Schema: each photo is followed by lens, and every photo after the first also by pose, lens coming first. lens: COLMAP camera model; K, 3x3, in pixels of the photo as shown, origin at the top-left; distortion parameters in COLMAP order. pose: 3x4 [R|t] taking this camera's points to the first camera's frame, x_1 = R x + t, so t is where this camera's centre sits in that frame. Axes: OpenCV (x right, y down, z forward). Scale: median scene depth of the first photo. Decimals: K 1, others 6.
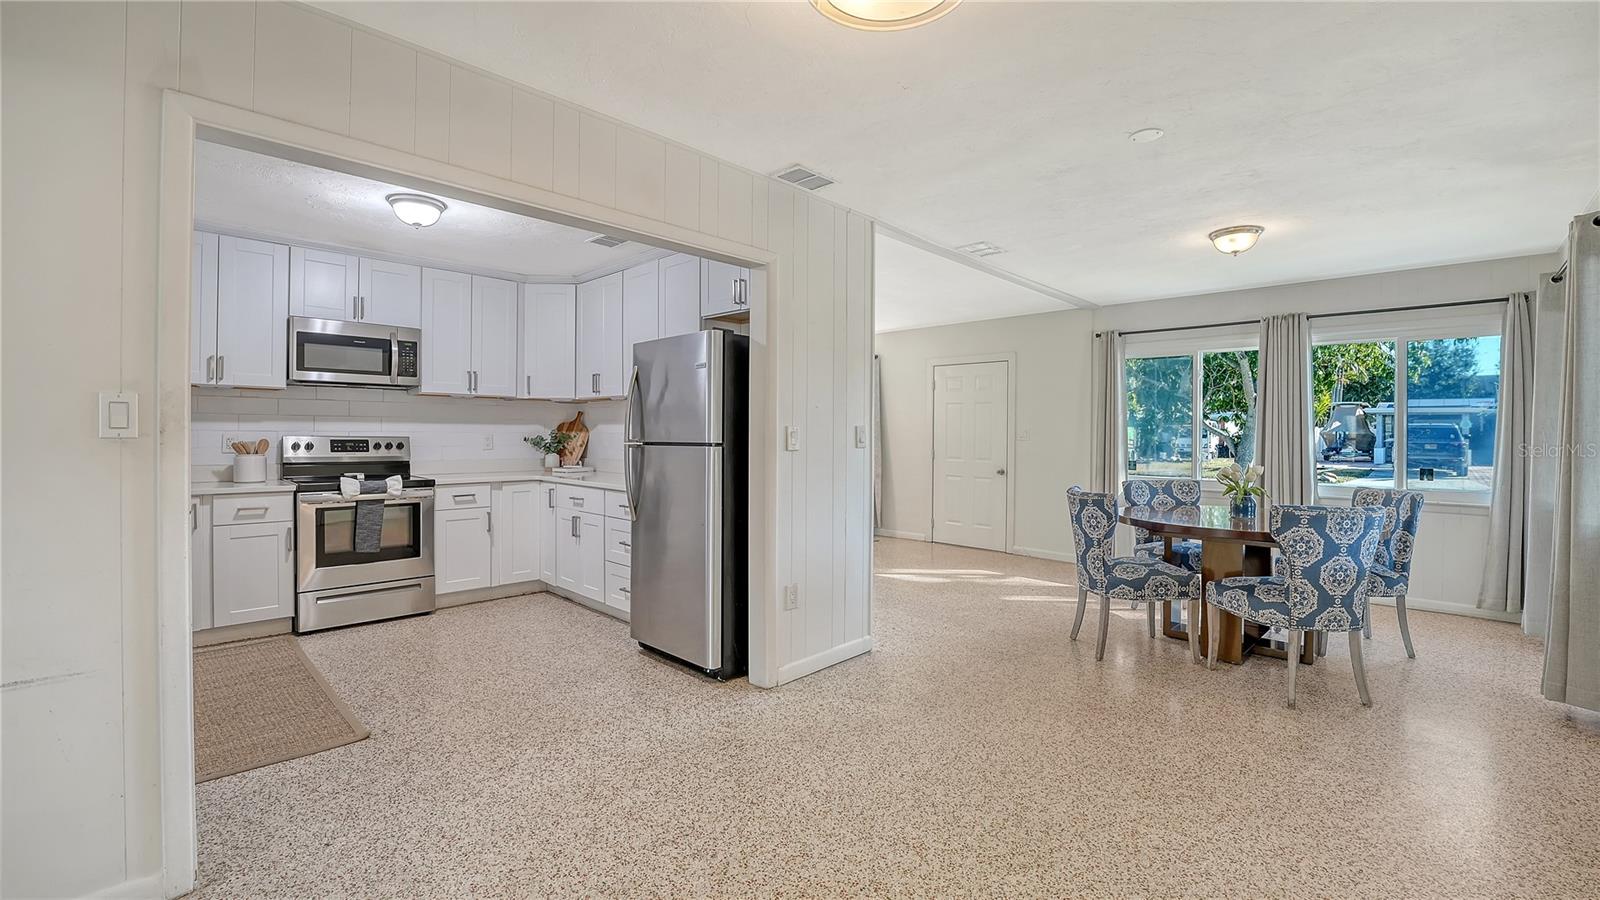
lens RADIAL K [[662.3, 0, 801.8], [0, 662.3, 436.5], [0, 0, 1]] dist [-0.021270, -0.000092]
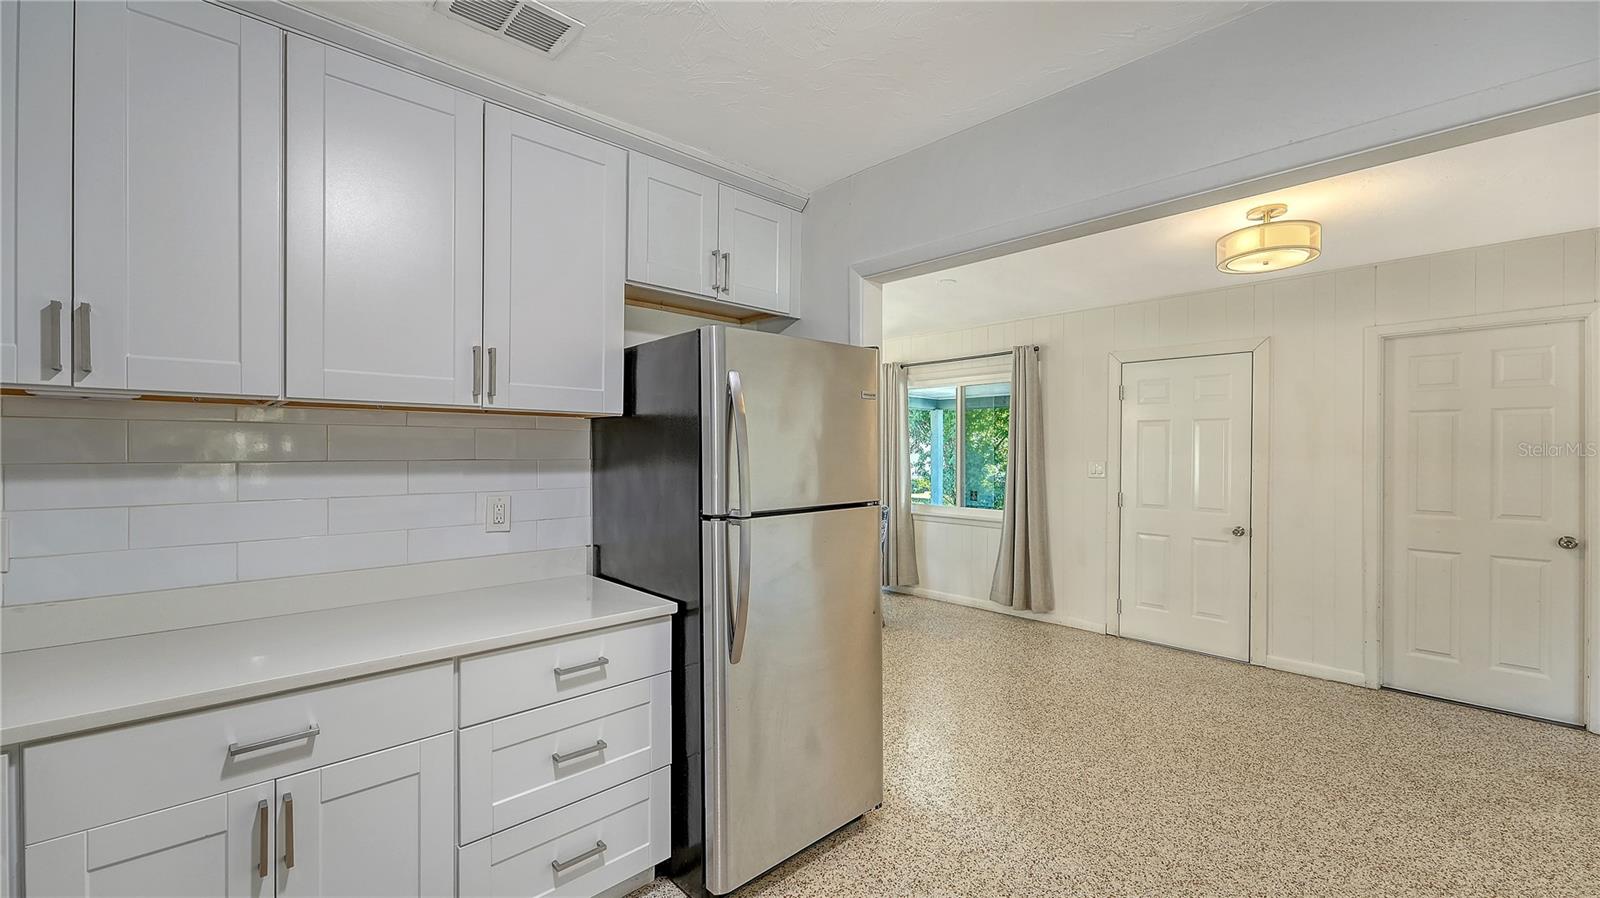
lens RADIAL K [[647.9, 0, 800.0], [0, 647.9, 449.0], [0, 0, 1]] dist [-0.000370, -0.000147]
pose [[0.038839, -0.004405, 0.999236, -0.628280], [0.002401, 0.999988, 0.004315, -0.037631], [-0.999243, 0.002231, 0.038849, 0.758928]]
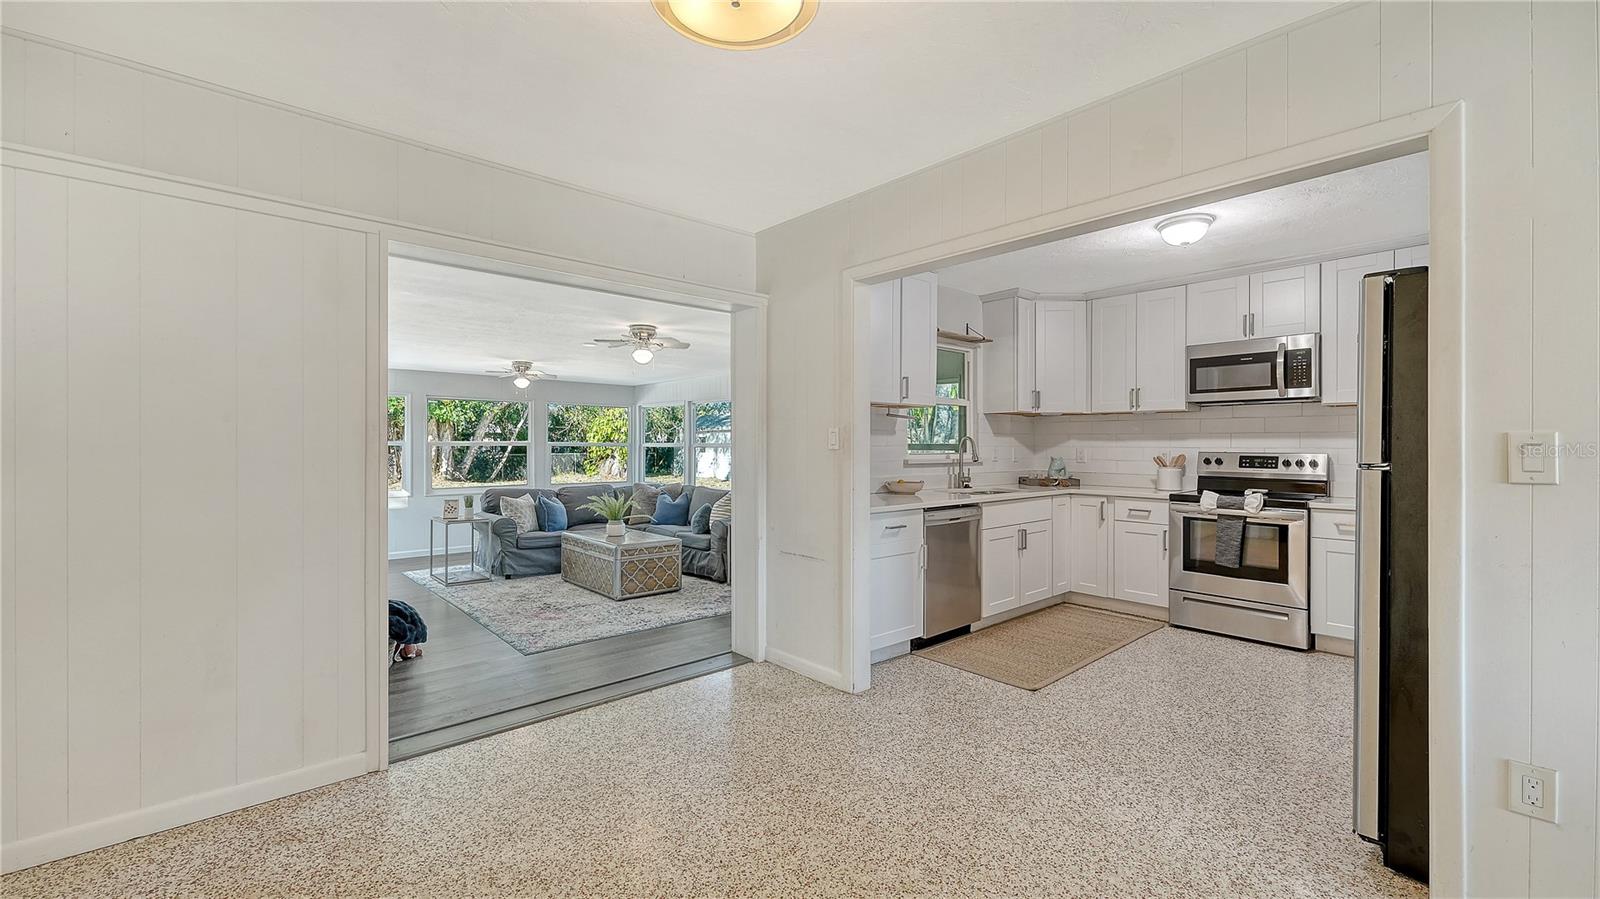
lens RADIAL K [[647.9, 0, 800.0], [0, 647.9, 449.5], [0, 0, 1]] dist [-0.000370, -0.000147]
pose [[-0.068653, -0.000770, -0.997640, 0.357331], [-0.006485, 0.999979, -0.000326, -0.000172], [0.997619, 0.006447, -0.068657, 0.371158]]
